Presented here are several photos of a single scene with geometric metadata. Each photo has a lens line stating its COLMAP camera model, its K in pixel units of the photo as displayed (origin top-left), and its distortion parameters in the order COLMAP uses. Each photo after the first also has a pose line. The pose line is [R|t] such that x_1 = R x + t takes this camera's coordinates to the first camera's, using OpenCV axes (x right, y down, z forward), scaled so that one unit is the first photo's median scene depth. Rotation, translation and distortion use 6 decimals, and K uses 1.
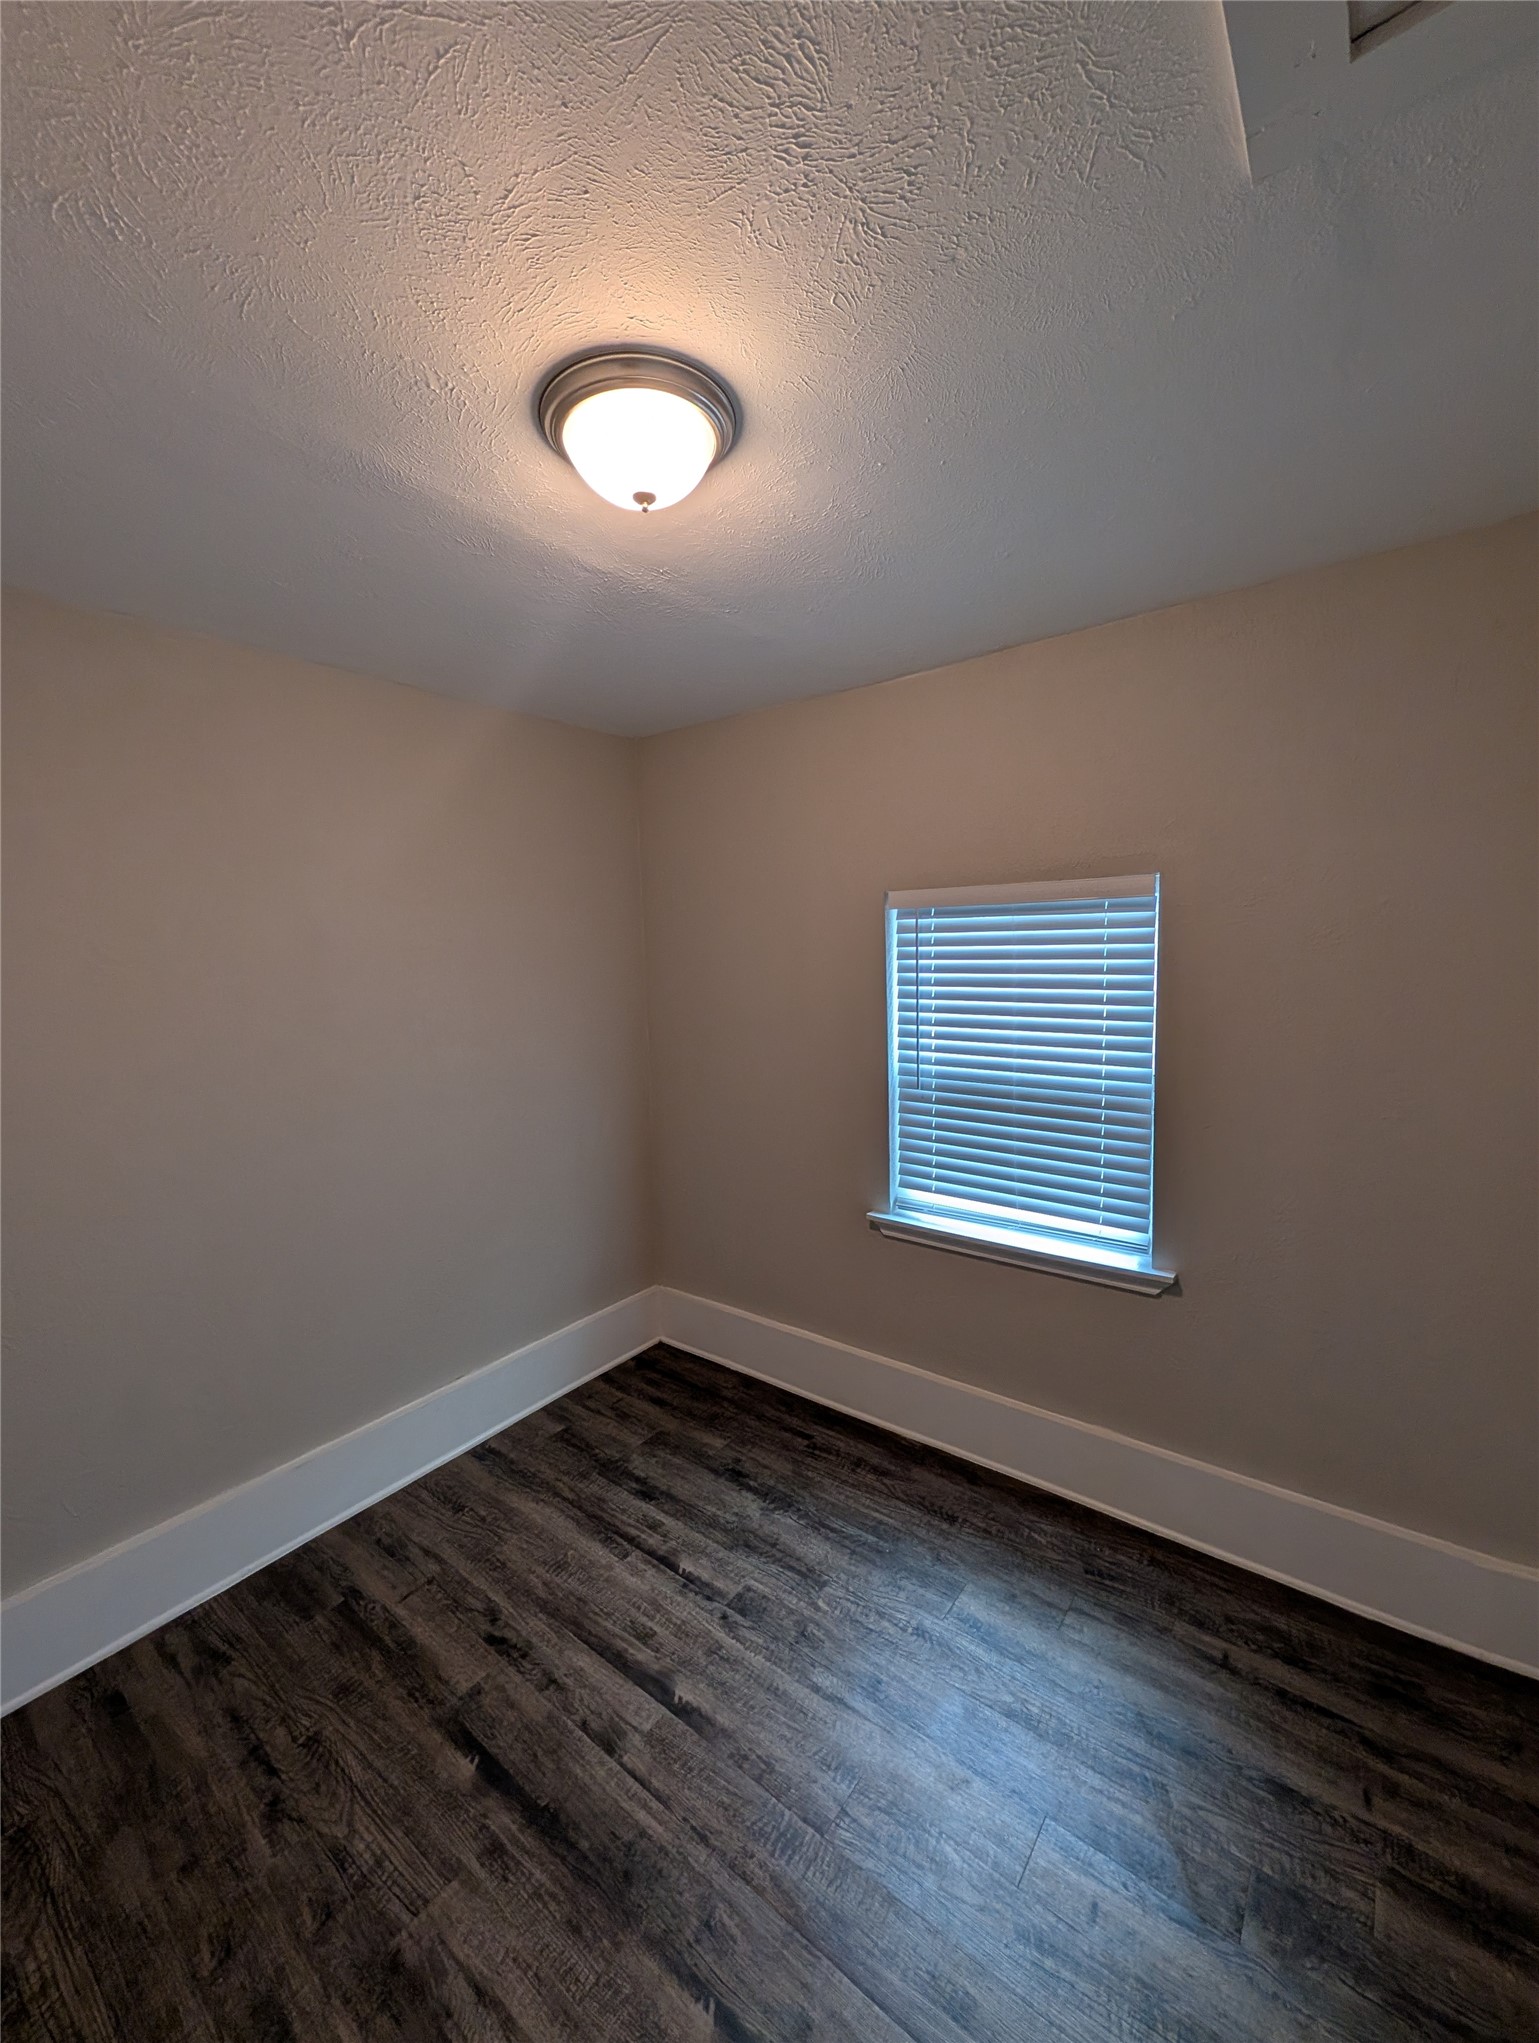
lens RADIAL K [[790.4, 0, 774.1], [0, 790.4, 1017.8], [0, 0, 1]] dist [-0.000432, 0.000001]
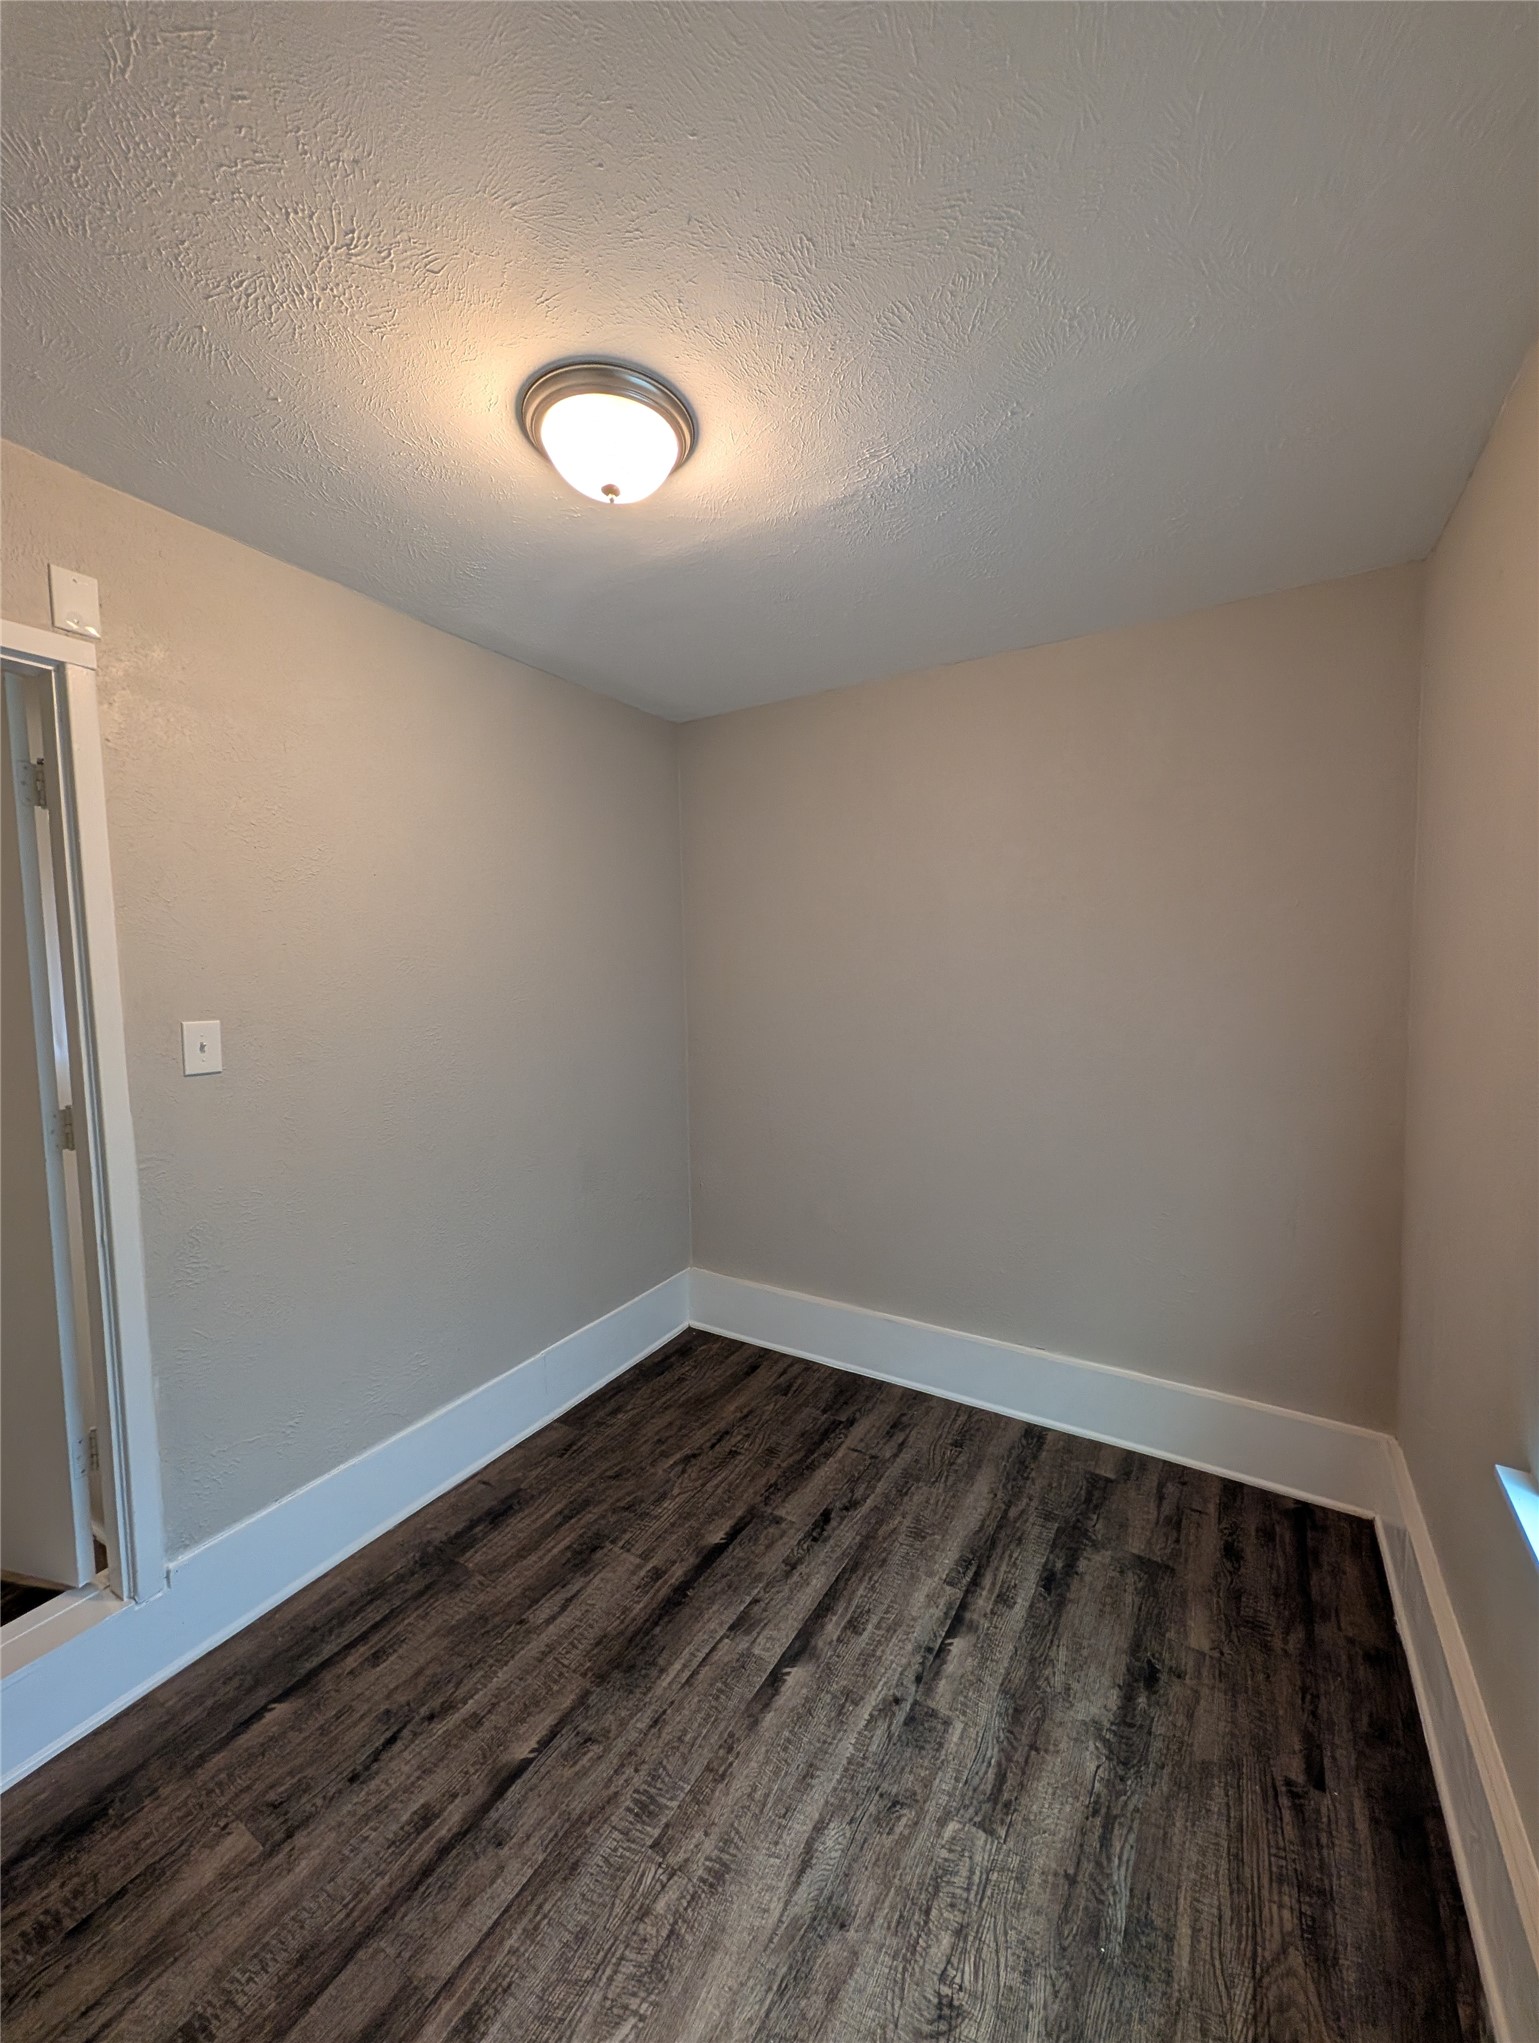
lens RADIAL K [[790.4, 0, 774.1], [0, 790.4, 1017.8], [0, 0, 1]] dist [-0.000432, 0.000001]
pose [[0.103536, 0.090307, -0.990518, 0.669615], [-0.079527, 0.993433, 0.082260, -0.005287], [0.991441, 0.070256, 0.110038, 0.727063]]
